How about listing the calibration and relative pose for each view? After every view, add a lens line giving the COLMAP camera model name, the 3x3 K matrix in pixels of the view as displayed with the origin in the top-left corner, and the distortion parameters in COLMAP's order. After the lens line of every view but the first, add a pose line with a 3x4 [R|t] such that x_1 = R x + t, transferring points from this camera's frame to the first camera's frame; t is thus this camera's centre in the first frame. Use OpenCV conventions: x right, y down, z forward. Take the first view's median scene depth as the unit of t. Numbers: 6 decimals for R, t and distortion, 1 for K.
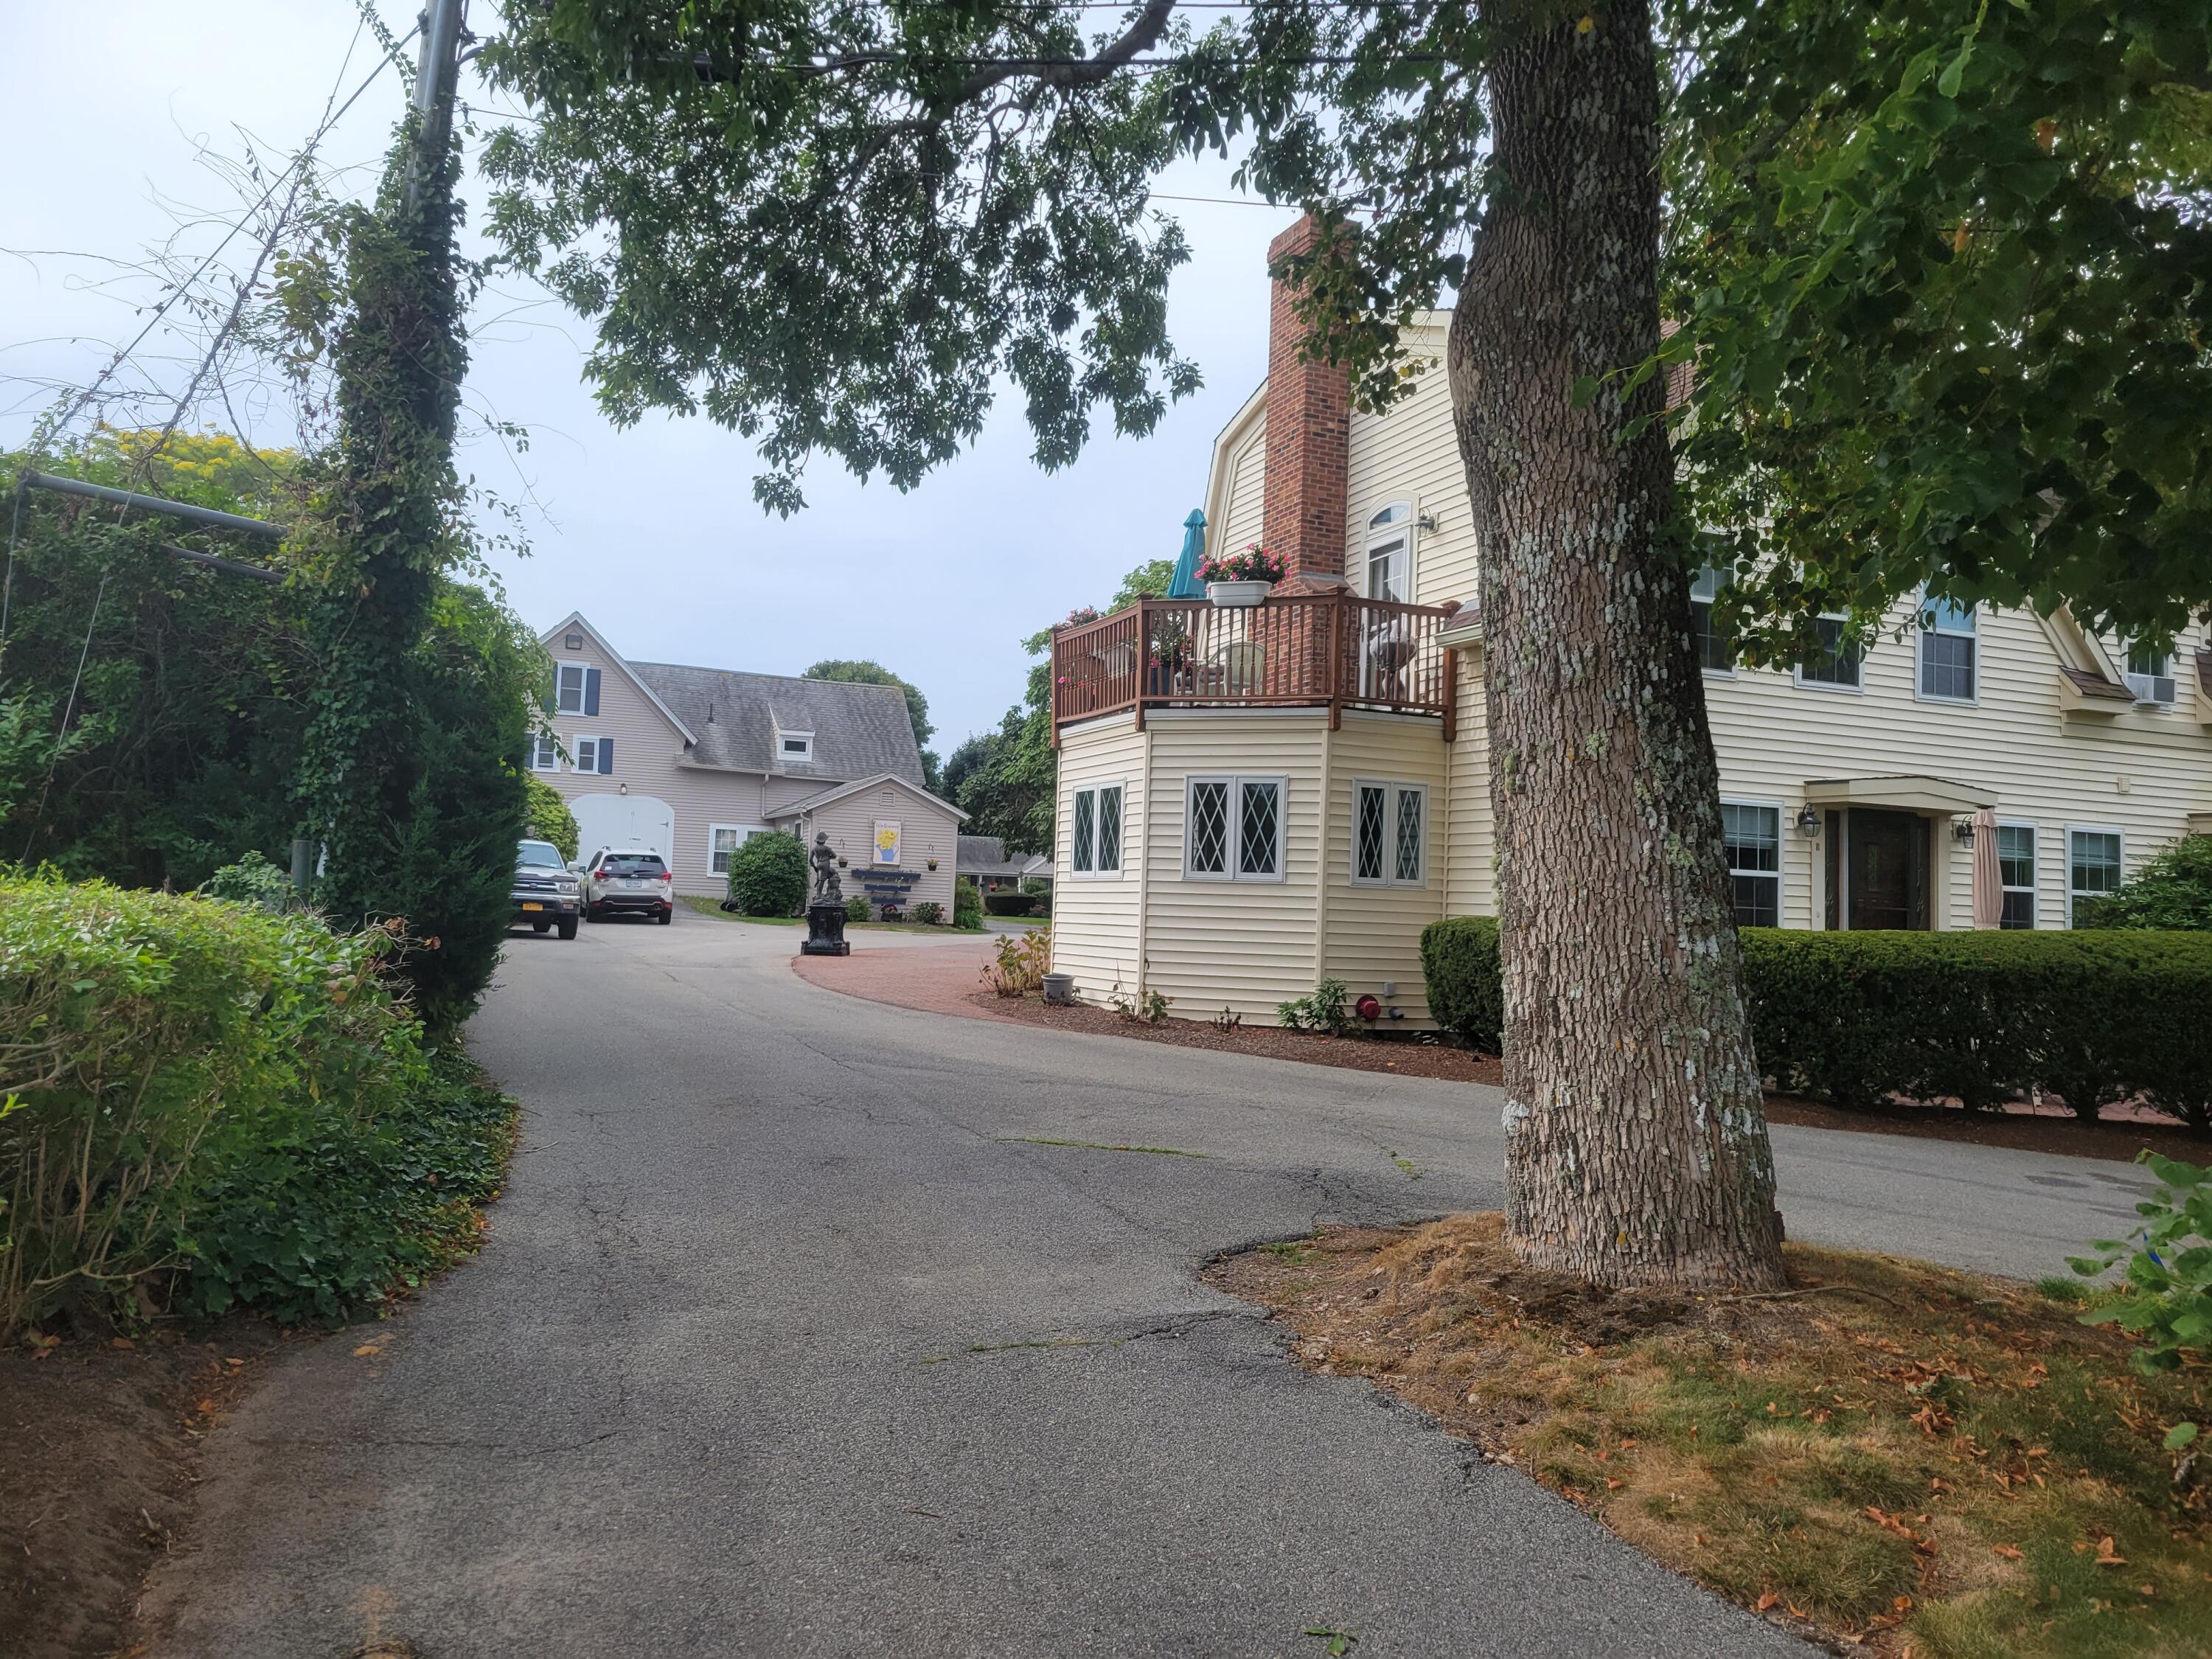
lens RADIAL K [[1698.2, 0, 1106.0], [0, 1698.2, 829.5], [0, 0, 1]] dist [-0.002353, 0.211409]
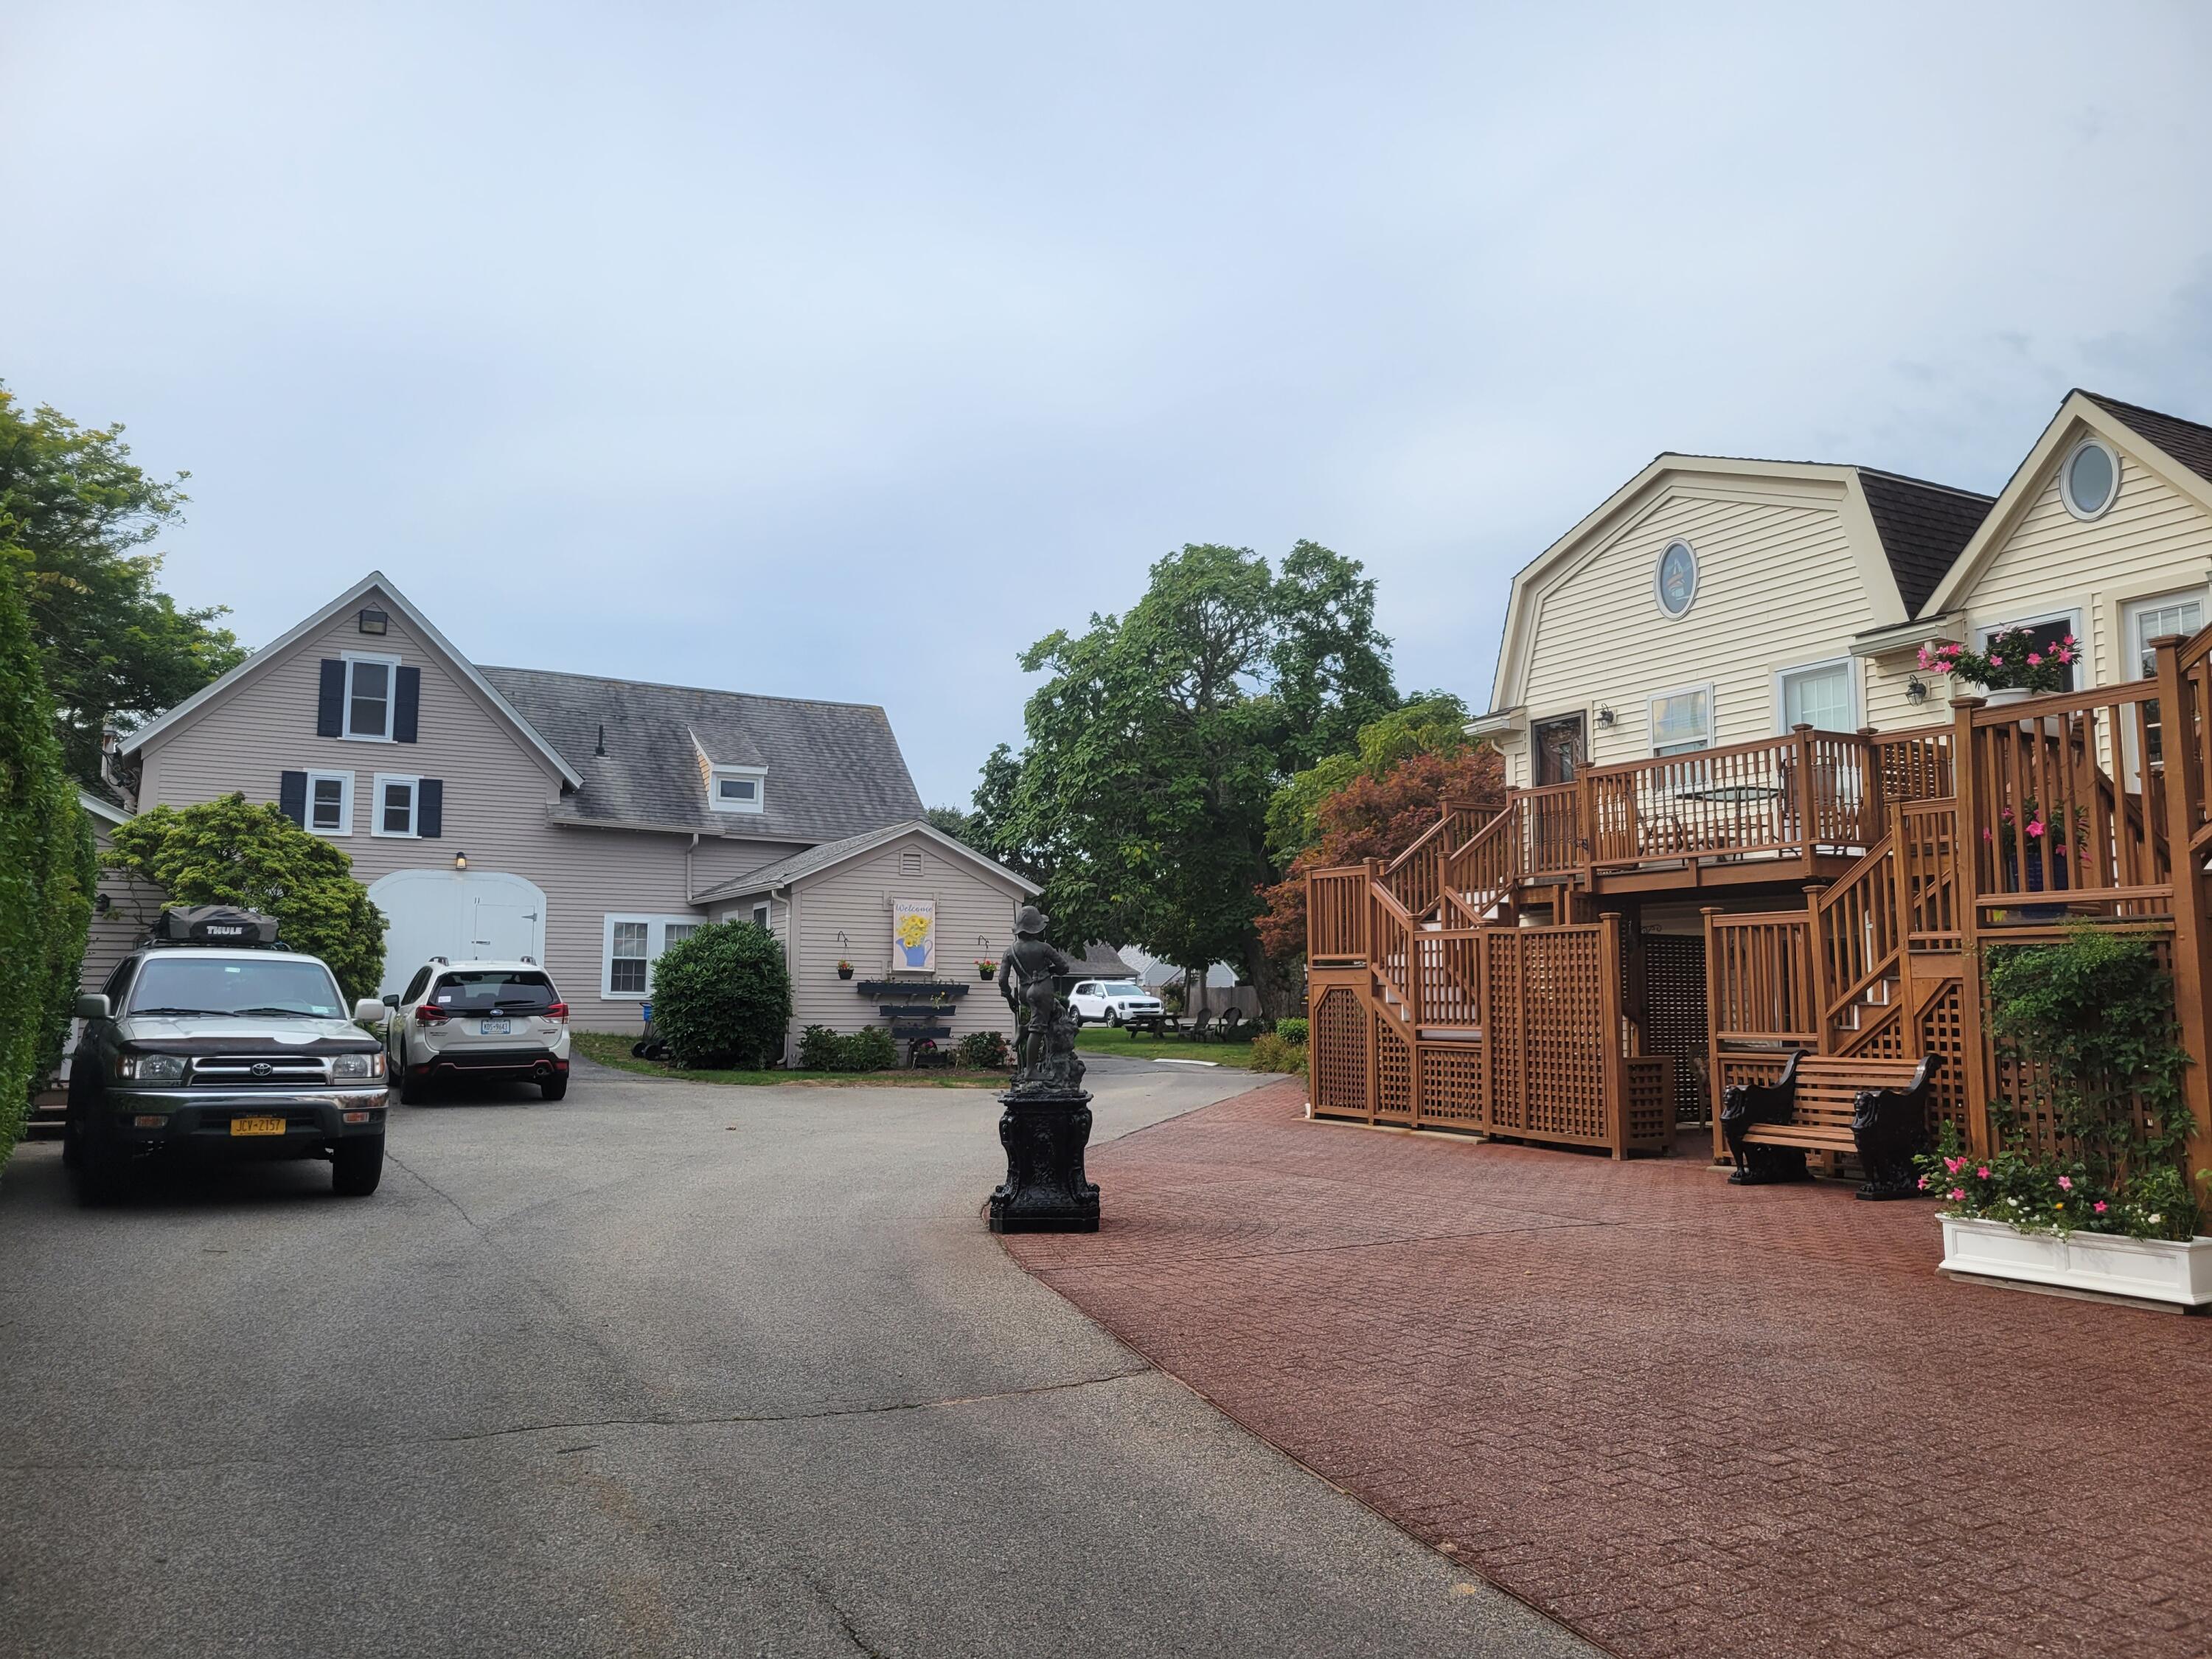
lens RADIAL K [[1698.2, 0, 1106.0], [0, 1698.2, 829.5], [0, 0, 1]] dist [-0.002353, 0.211409]
pose [[0.994735, -0.022628, 0.099955, -0.113281], [0.027746, 0.998358, -0.050111, 0.002042], [-0.098657, 0.052620, 0.993729, 0.364536]]
